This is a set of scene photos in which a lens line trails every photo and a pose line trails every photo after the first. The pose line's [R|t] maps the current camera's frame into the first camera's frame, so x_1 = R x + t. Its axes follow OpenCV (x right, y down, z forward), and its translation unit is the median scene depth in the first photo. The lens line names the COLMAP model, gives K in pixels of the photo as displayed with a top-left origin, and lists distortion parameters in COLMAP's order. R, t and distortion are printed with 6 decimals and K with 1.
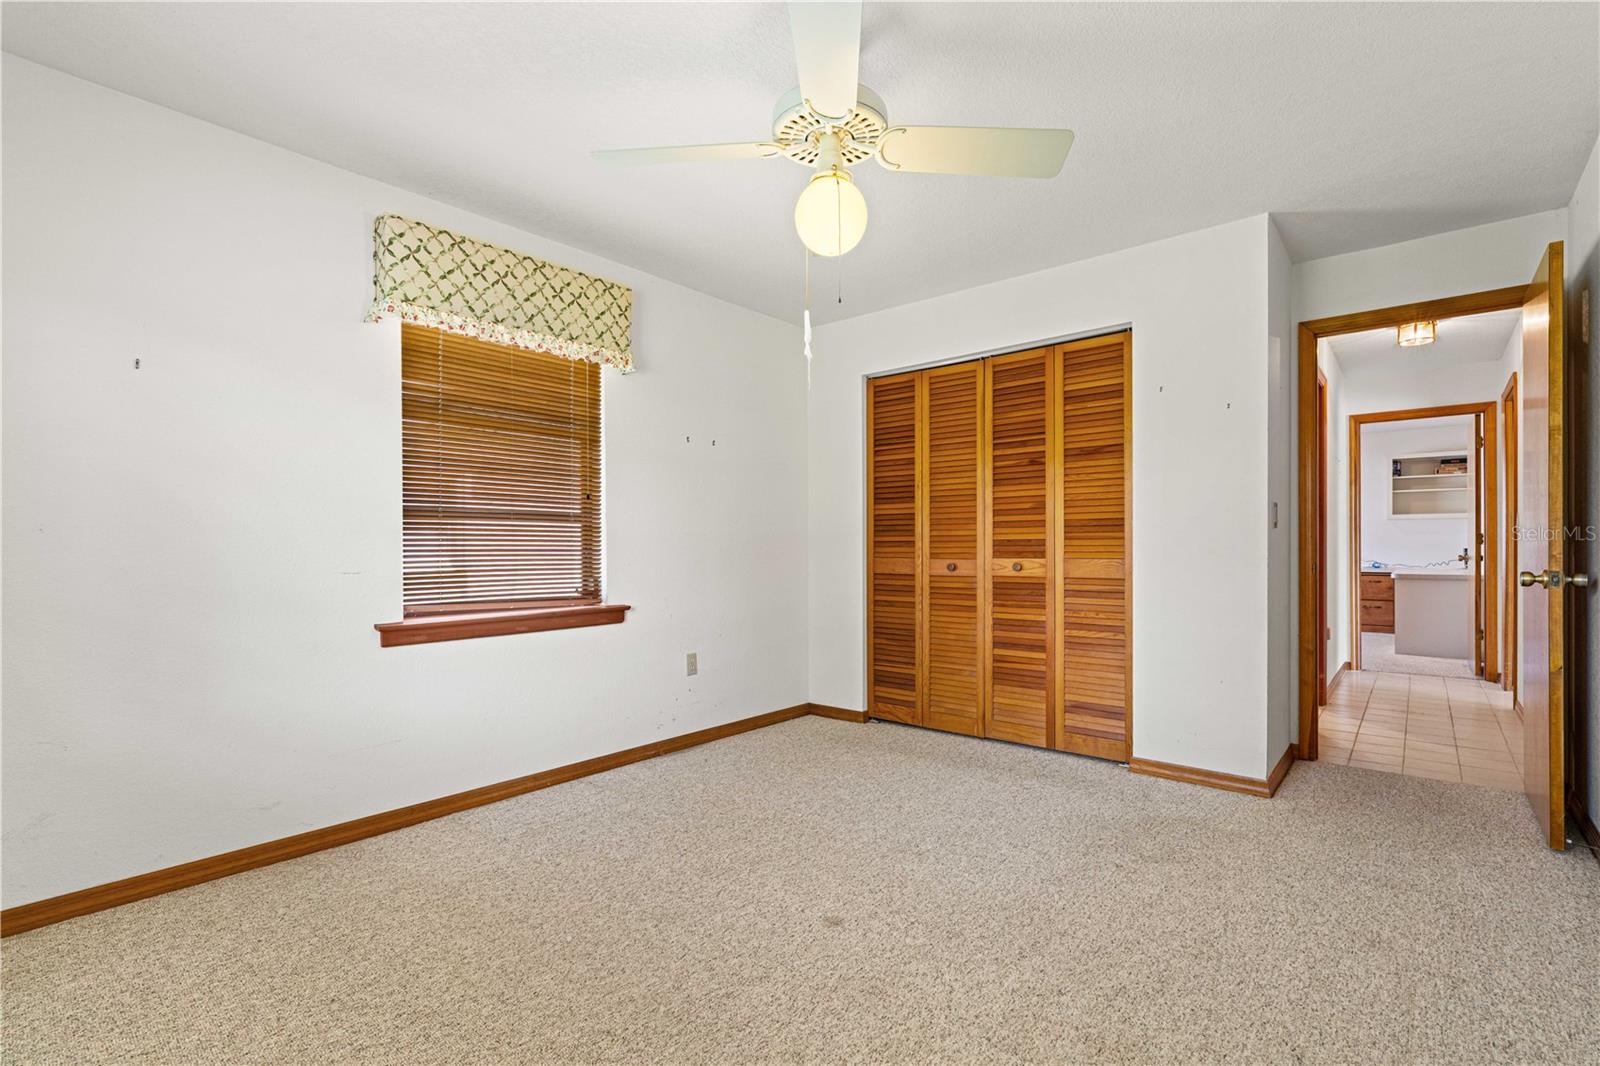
lens RADIAL K [[724.4, 0, 806.5], [0, 724.4, 542.4], [0, 0, 1]] dist [-0.009434, 0.002789]
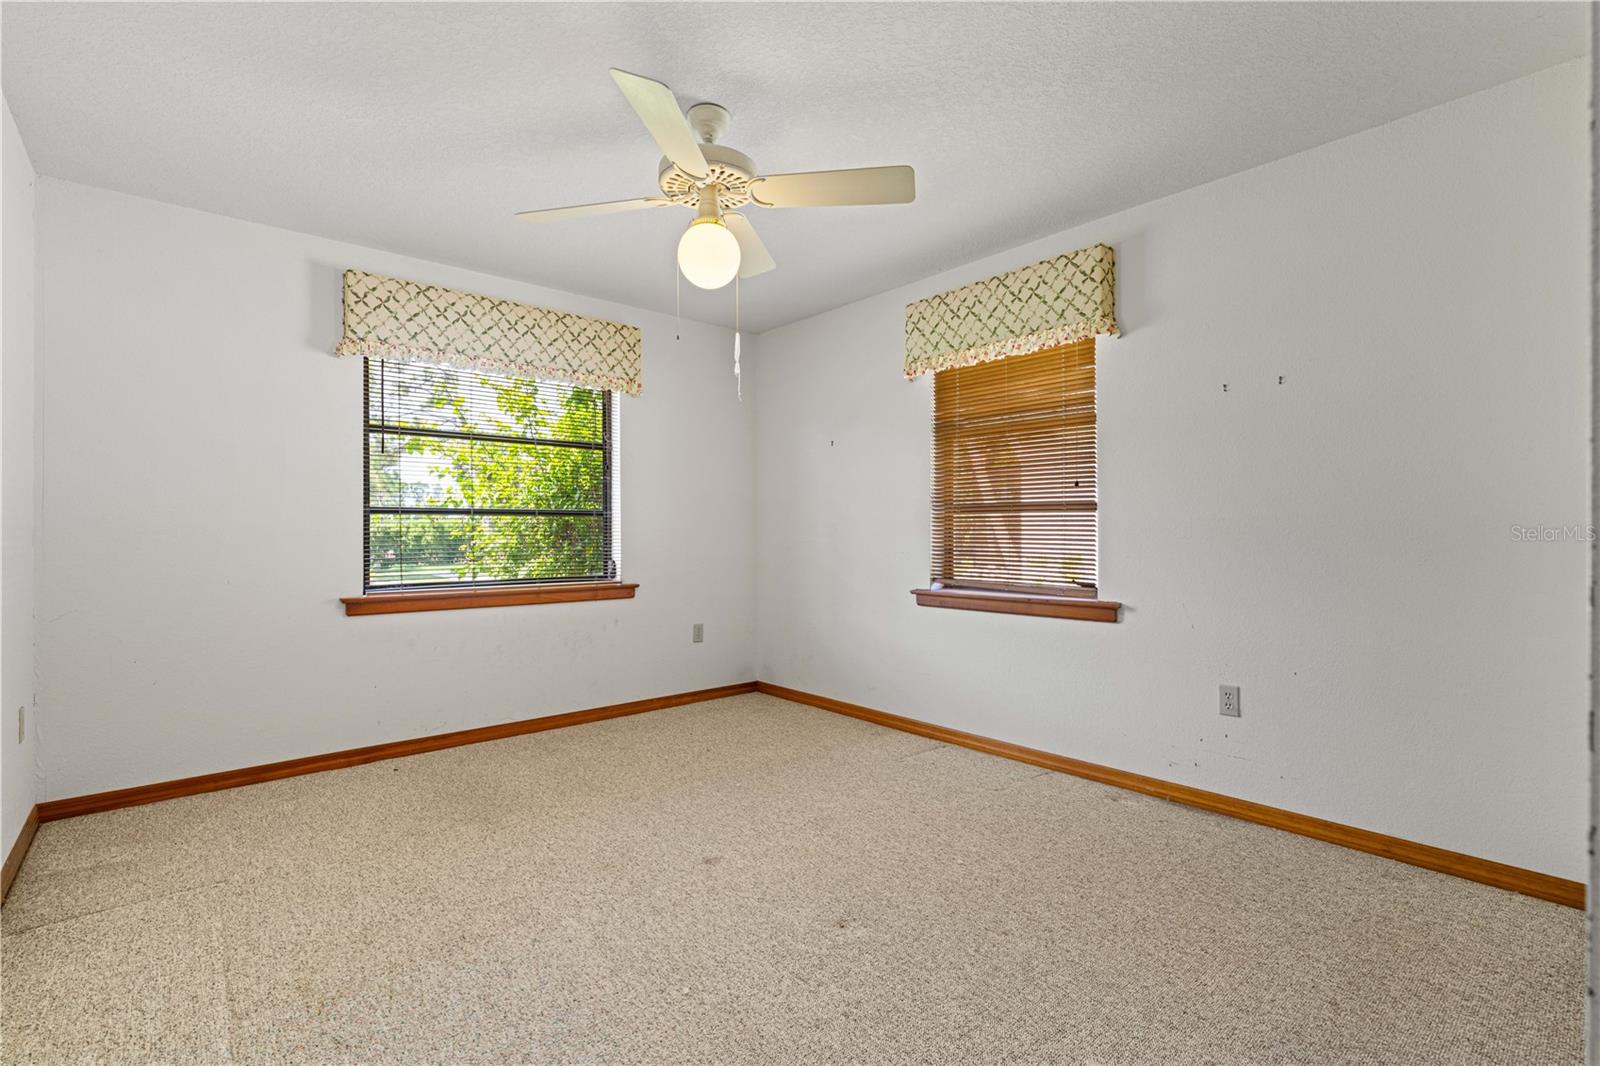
lens RADIAL K [[724.4, 0, 803.4], [0, 724.4, 532.9], [0, 0, 1]] dist [-0.009434, 0.002789]
pose [[-0.145470, 0.003057, -0.989358, 0.774658], [0.007192, 0.999972, 0.002033, -0.003505], [0.989337, -0.006820, -0.145488, 0.875891]]
